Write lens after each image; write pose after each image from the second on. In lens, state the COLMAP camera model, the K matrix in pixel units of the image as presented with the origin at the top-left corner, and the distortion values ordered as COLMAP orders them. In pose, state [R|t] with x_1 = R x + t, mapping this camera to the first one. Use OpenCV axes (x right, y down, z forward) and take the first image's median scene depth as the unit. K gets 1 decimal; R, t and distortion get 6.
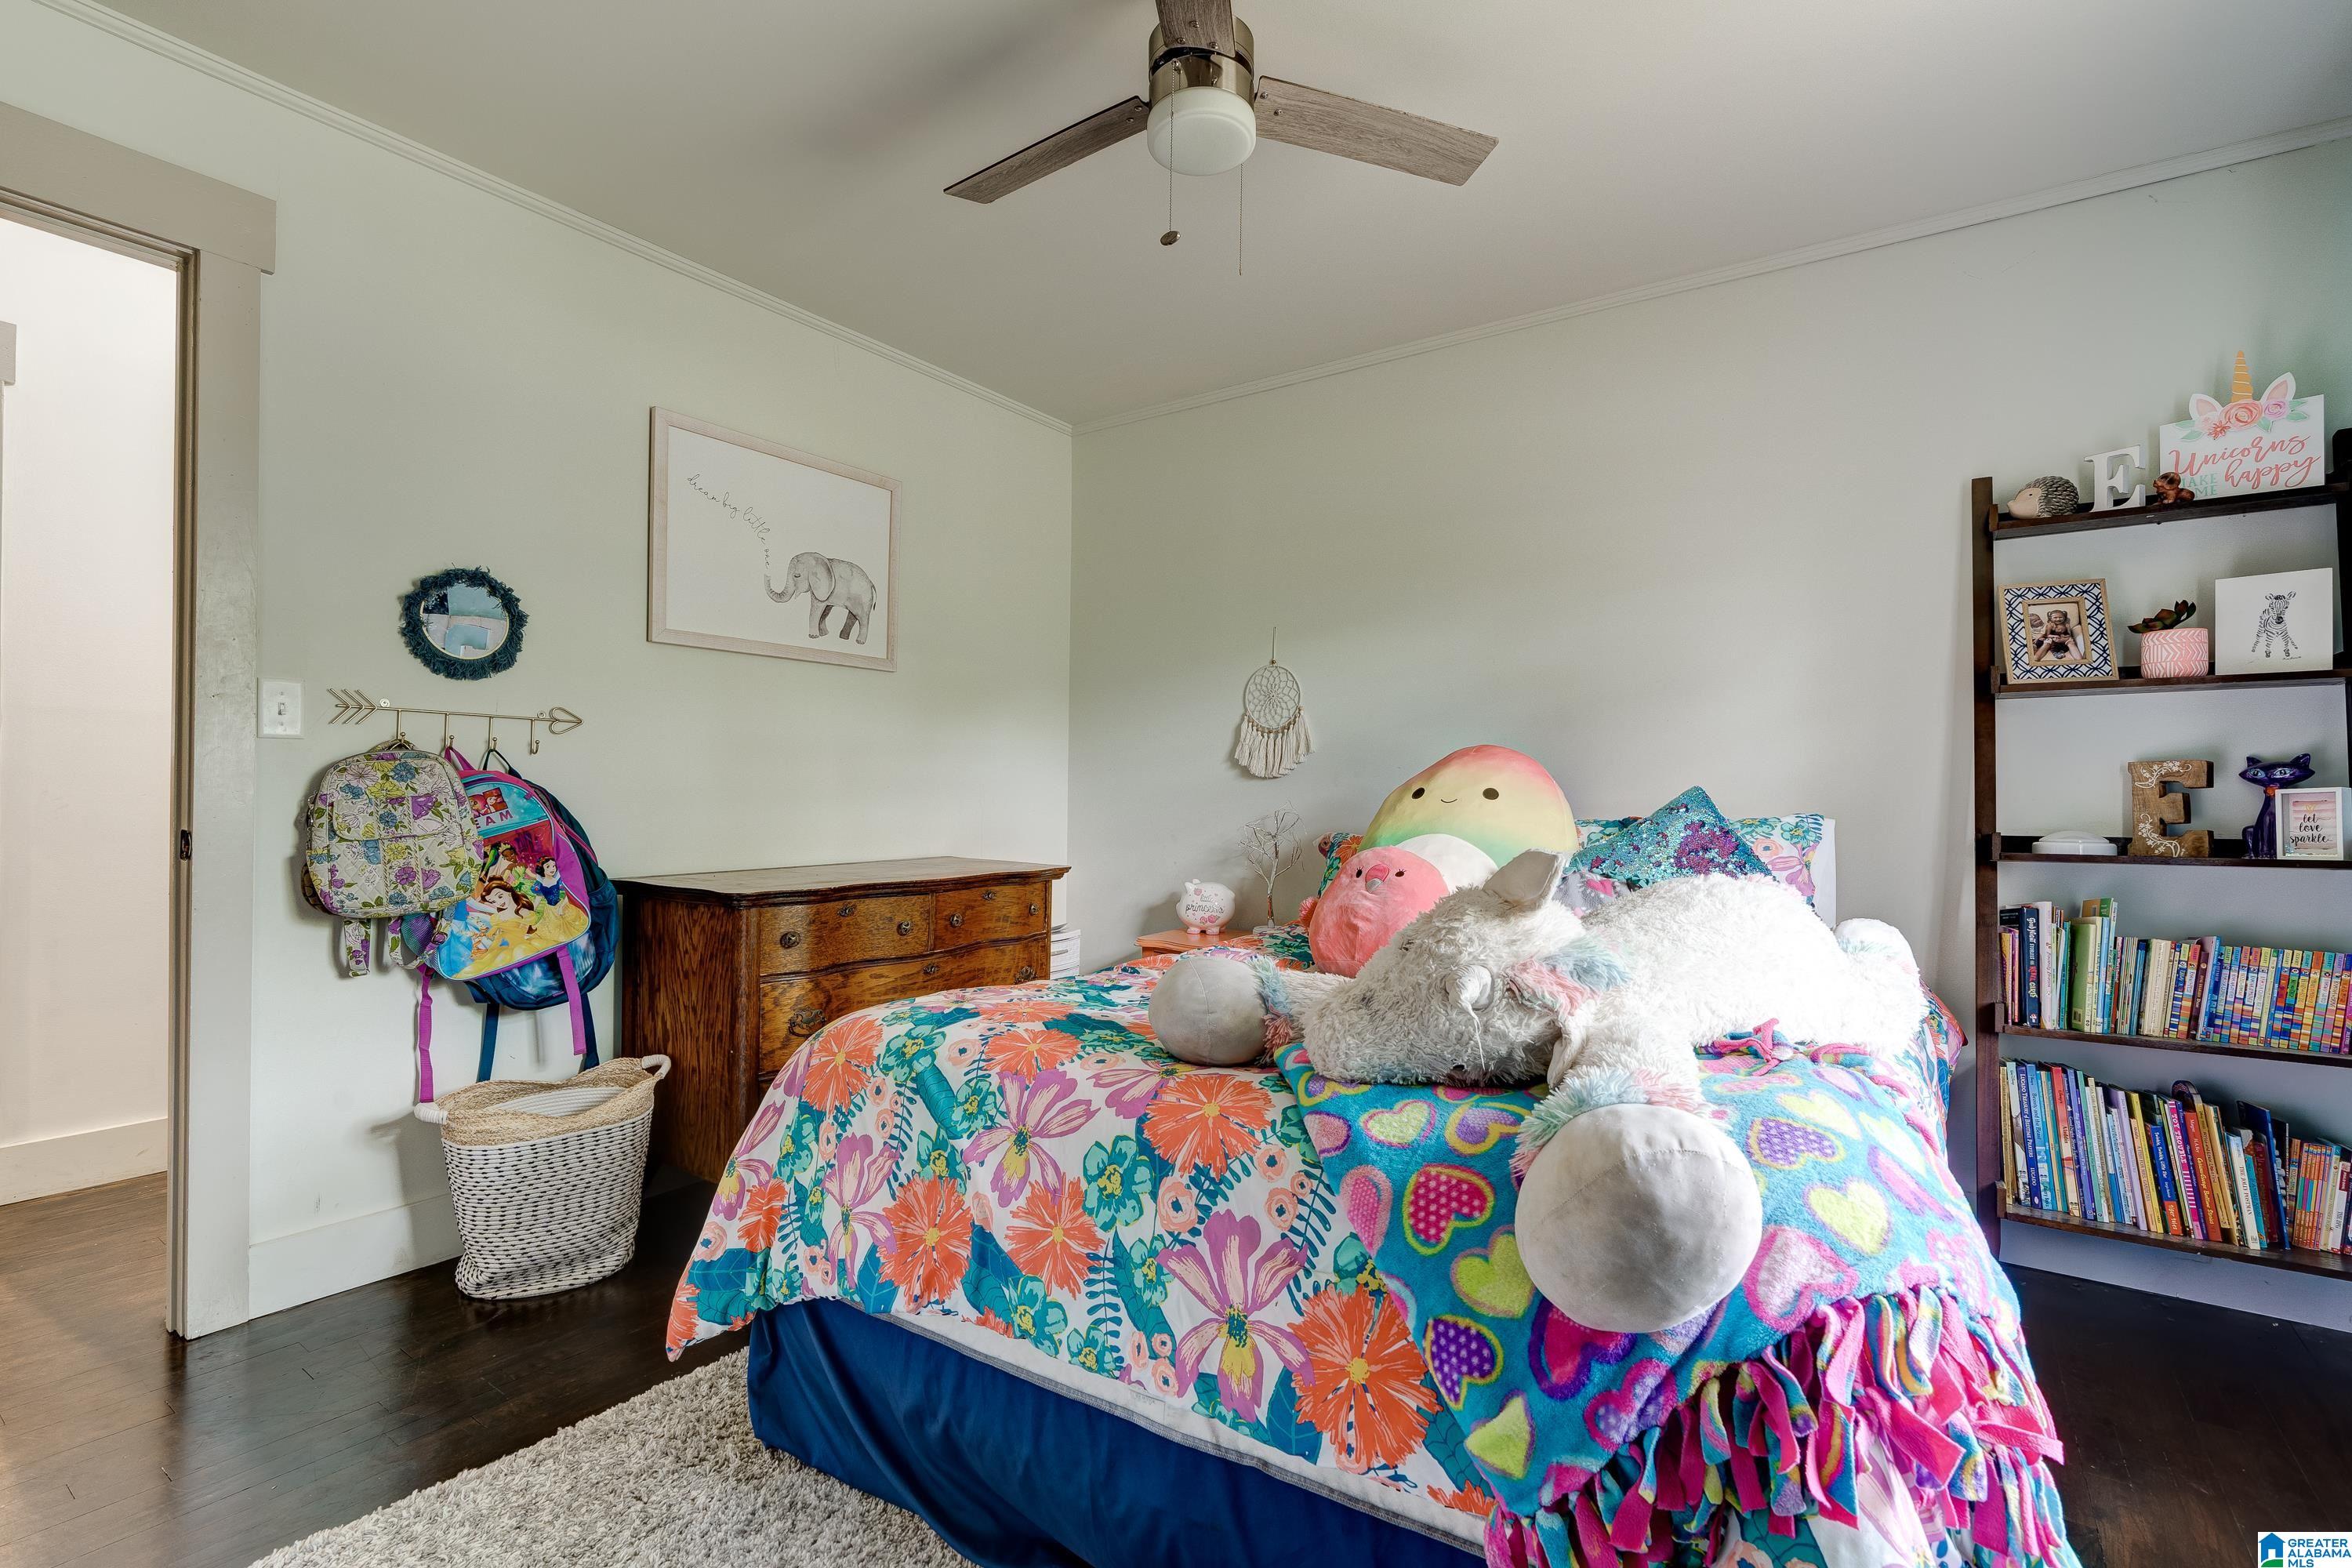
lens RADIAL K [[1106.5, 0, 1174.3], [0, 1106.5, 775.4], [0, 0, 1]] dist [0.003963, 0.000947]
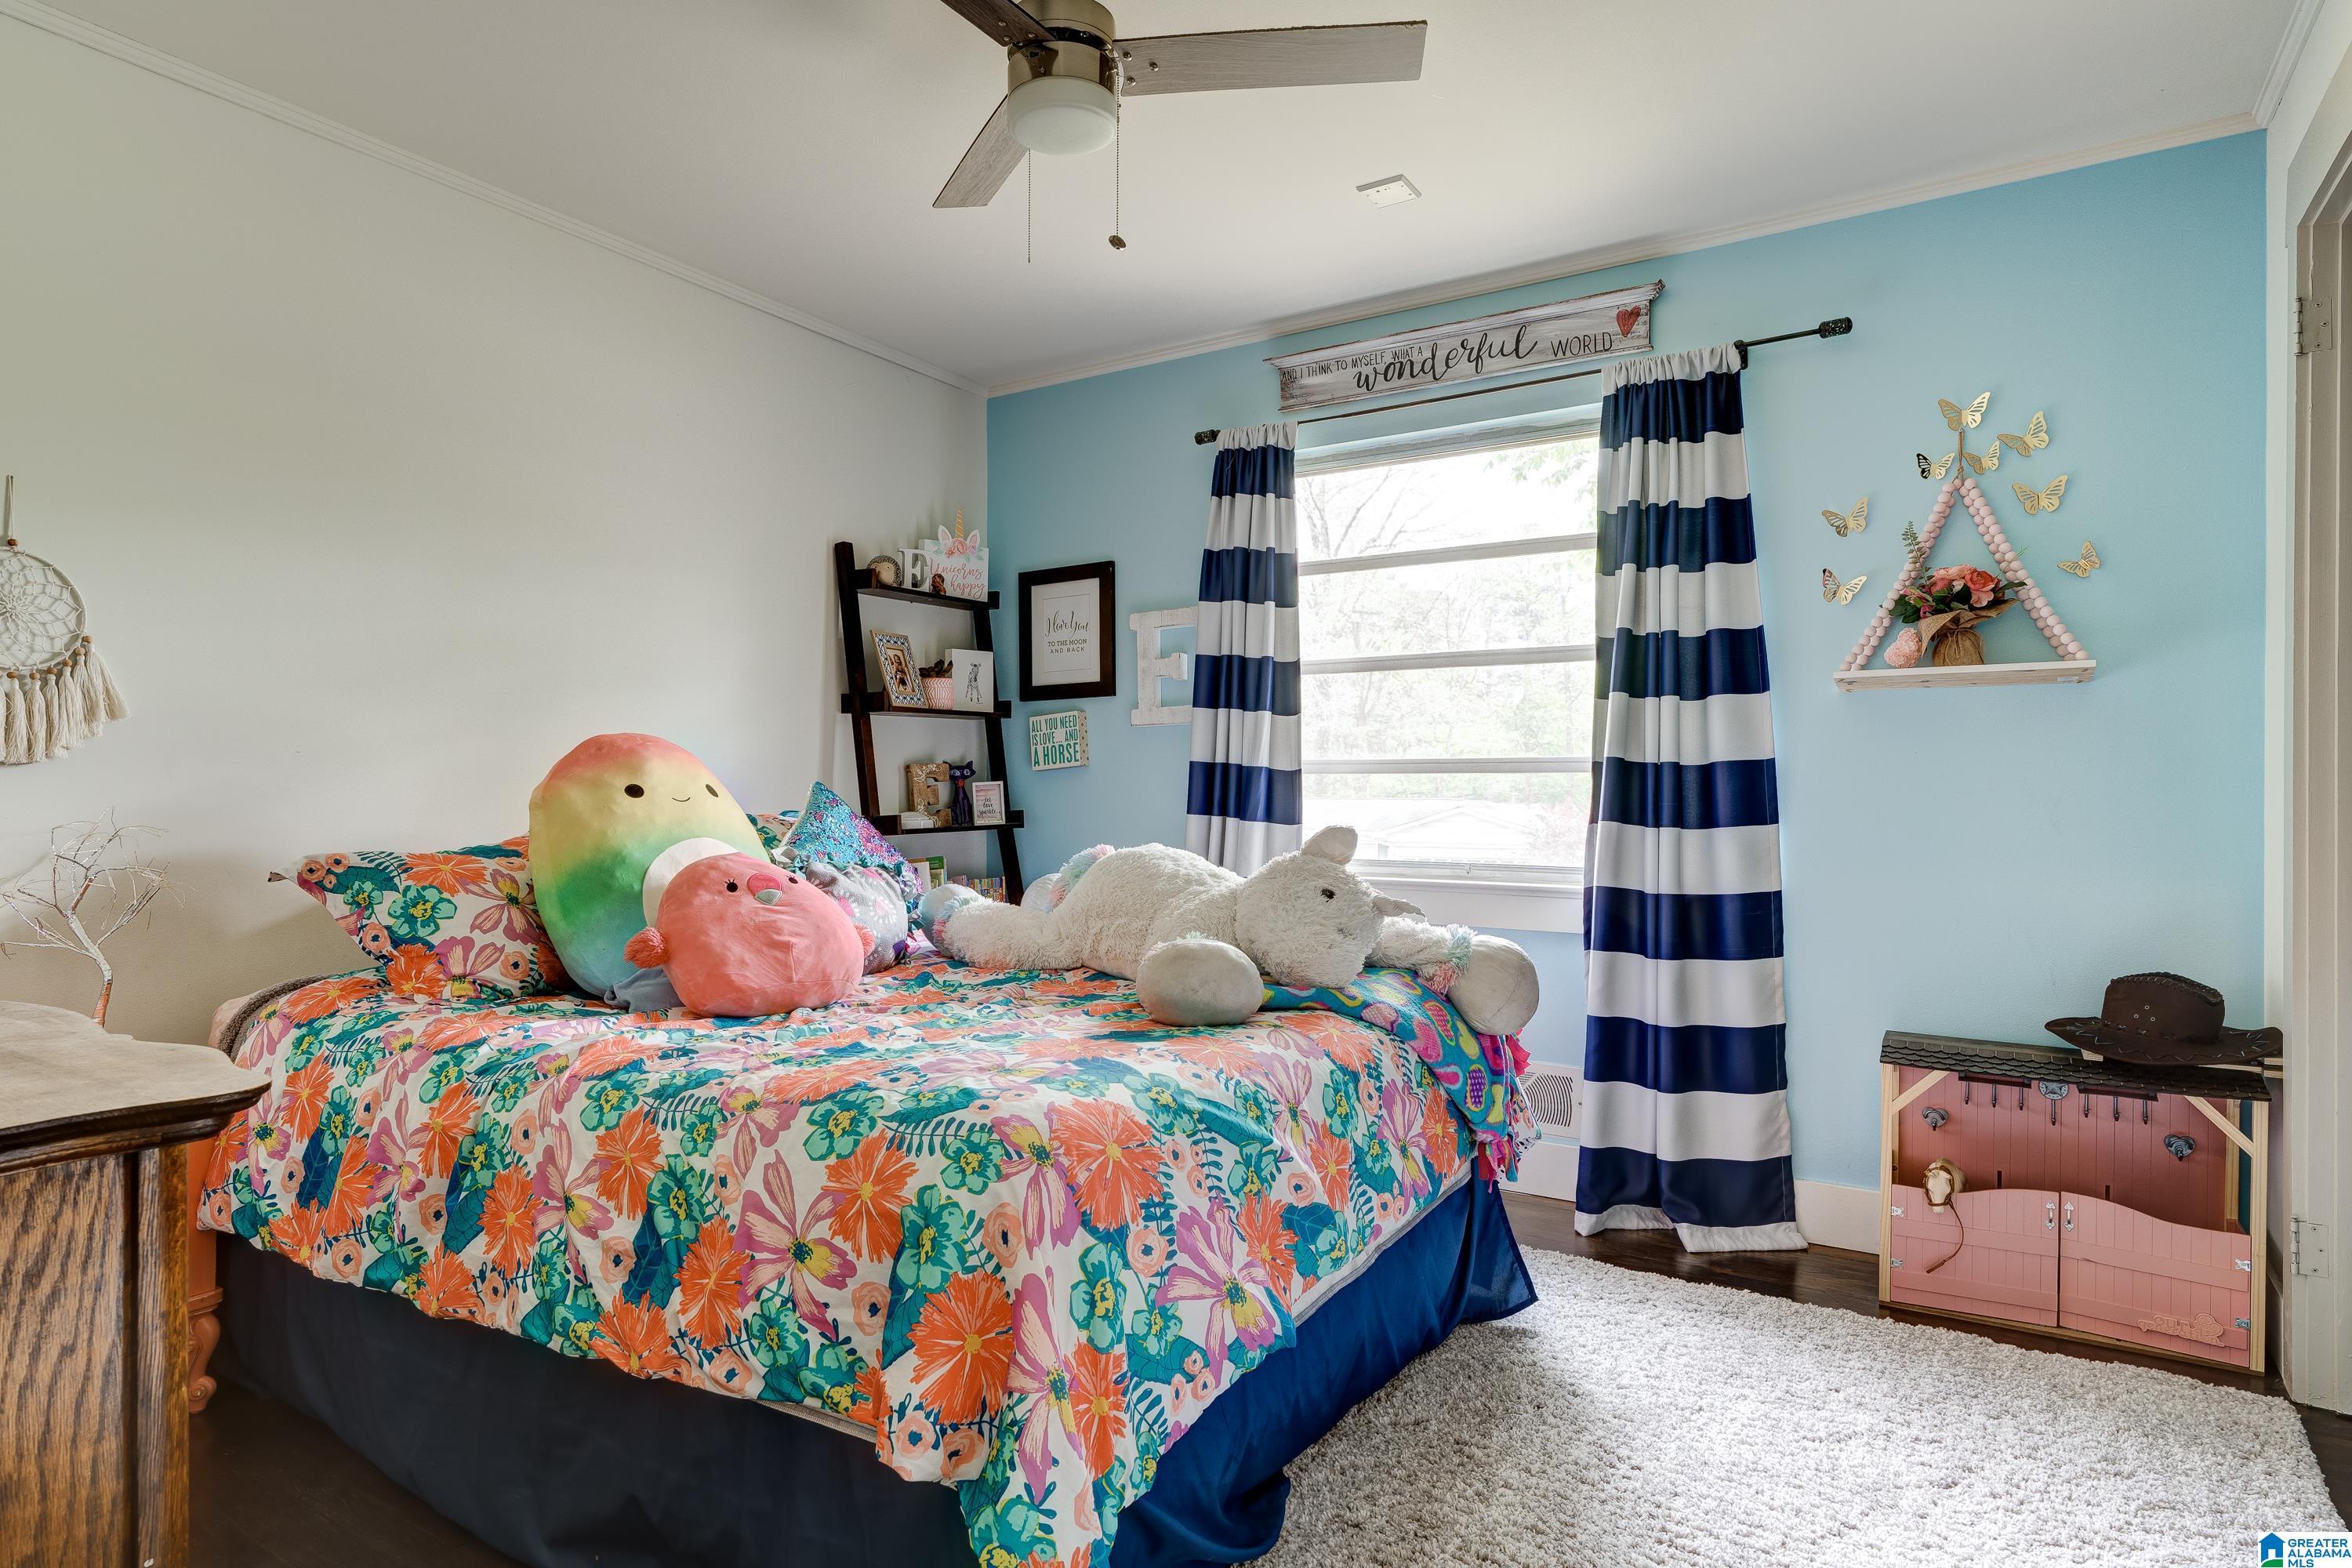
lens RADIAL K [[1288.8, 0, 1174.3], [0, 1288.8, 789.2], [0, 0, 1]] dist [-0.001653, -0.000317]
pose [[-0.057151, -0.014234, 0.998264, -1.108388], [-0.018317, 0.999745, 0.013207, -0.005709], [-0.998198, -0.017531, -0.057397, 0.947146]]
